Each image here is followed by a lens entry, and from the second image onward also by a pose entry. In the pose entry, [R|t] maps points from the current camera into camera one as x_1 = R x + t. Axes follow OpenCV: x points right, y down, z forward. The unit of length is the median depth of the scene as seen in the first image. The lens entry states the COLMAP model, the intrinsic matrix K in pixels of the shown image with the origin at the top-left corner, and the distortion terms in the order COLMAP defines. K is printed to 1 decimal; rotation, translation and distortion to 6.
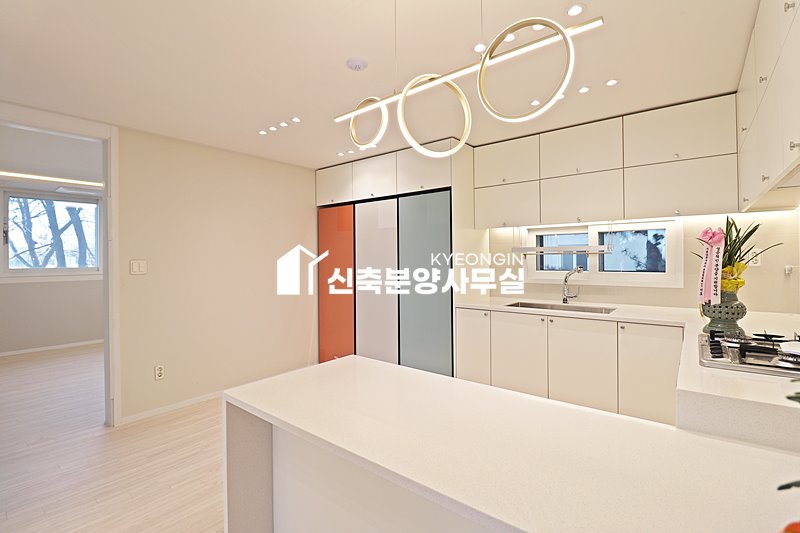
lens RADIAL K [[374.9, 0, 401.9], [0, 374.9, 259.2], [0, 0, 1]] dist [0.000070, -0.011417]
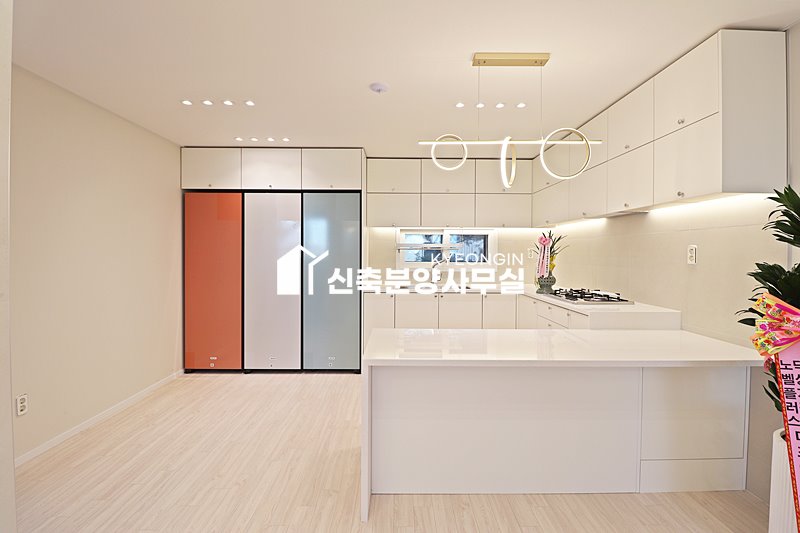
lens RADIAL K [[374.9, 0, 401.9], [0, 374.9, 259.2], [0, 0, 1]] dist [0.000070, -0.011417]
pose [[0.772764, 0.003931, 0.634681, -0.492840], [-0.010366, 0.999926, 0.006428, 0.013456], [-0.634609, -0.011546, 0.772747, 0.007875]]
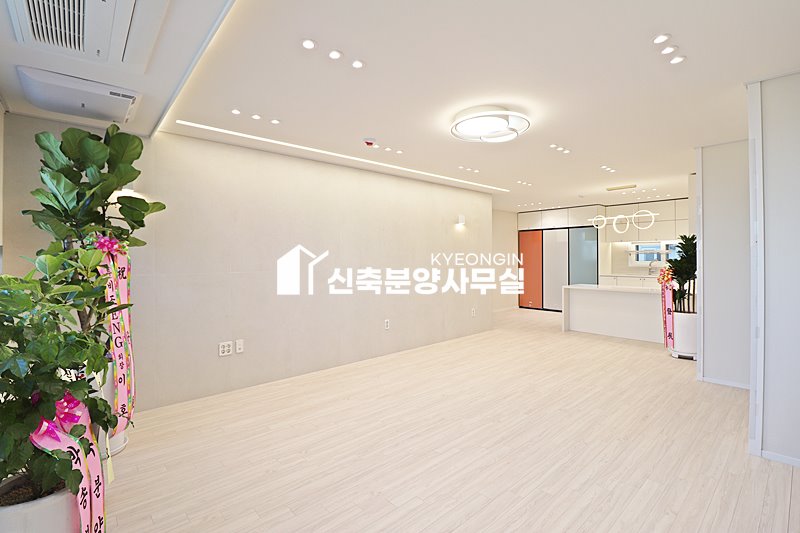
lens RADIAL K [[365.7, 0, 399.2], [0, 365.7, 257.3], [0, 0, 1]] dist [0.000053, -0.009963]
pose [[0.984757, 0.004331, -0.173883, -0.677750], [-0.003993, 0.999989, 0.002298, 0.009671], [0.173892, -0.001568, 0.984764, -1.456722]]
